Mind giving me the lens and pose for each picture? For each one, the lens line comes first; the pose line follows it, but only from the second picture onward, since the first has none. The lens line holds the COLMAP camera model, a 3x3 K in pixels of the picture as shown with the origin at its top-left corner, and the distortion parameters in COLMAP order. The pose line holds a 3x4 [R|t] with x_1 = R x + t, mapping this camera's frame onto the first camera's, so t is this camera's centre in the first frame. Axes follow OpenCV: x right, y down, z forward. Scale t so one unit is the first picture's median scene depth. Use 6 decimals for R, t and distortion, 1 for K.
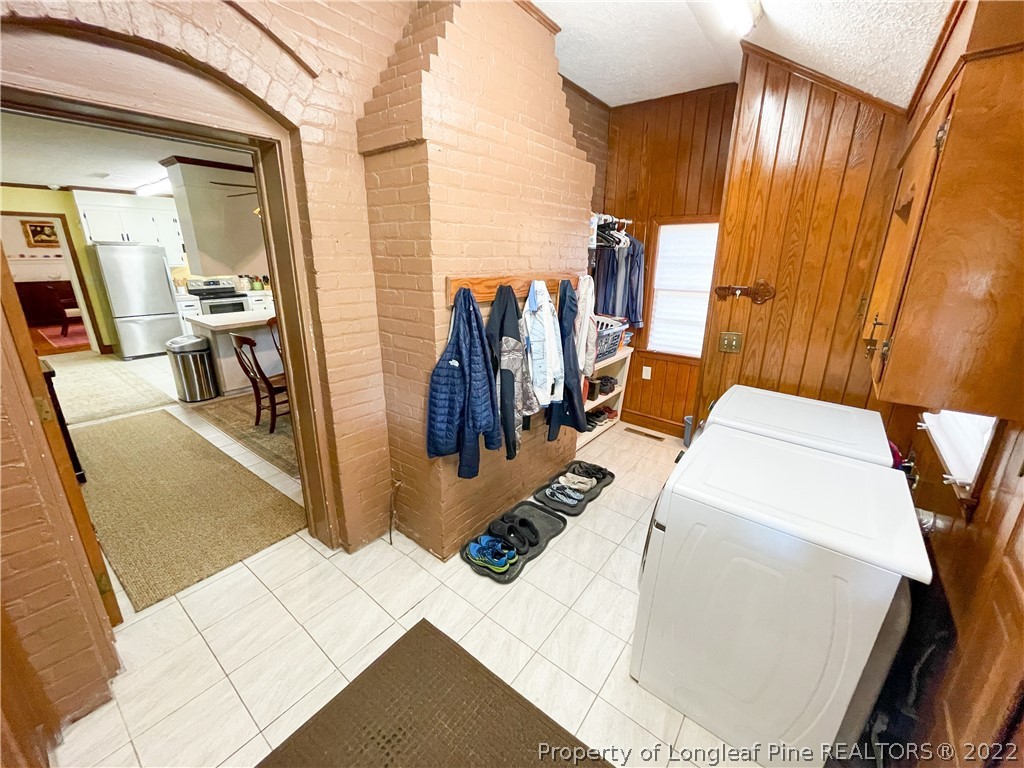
lens RADIAL K [[413.8, 0, 515.8], [0, 413.8, 379.4], [0, 0, 1]] dist [0.002669, 0.000227]
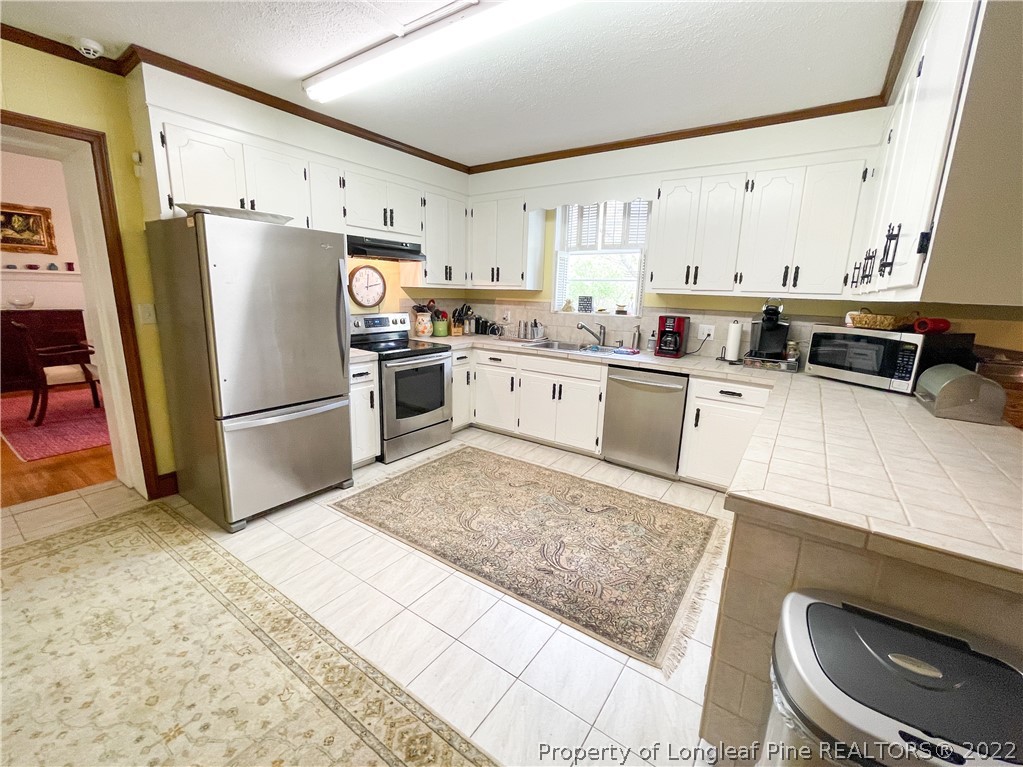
lens RADIAL K [[413.4, 0, 507.9], [0, 413.4, 380.3], [0, 0, 1]] dist [0.002669, 0.000227]
pose [[0.998256, 0.012277, 0.057734, -0.572359], [-0.007559, 0.996666, -0.081238, -0.119141], [-0.058539, 0.080660, 0.995021, 0.484212]]
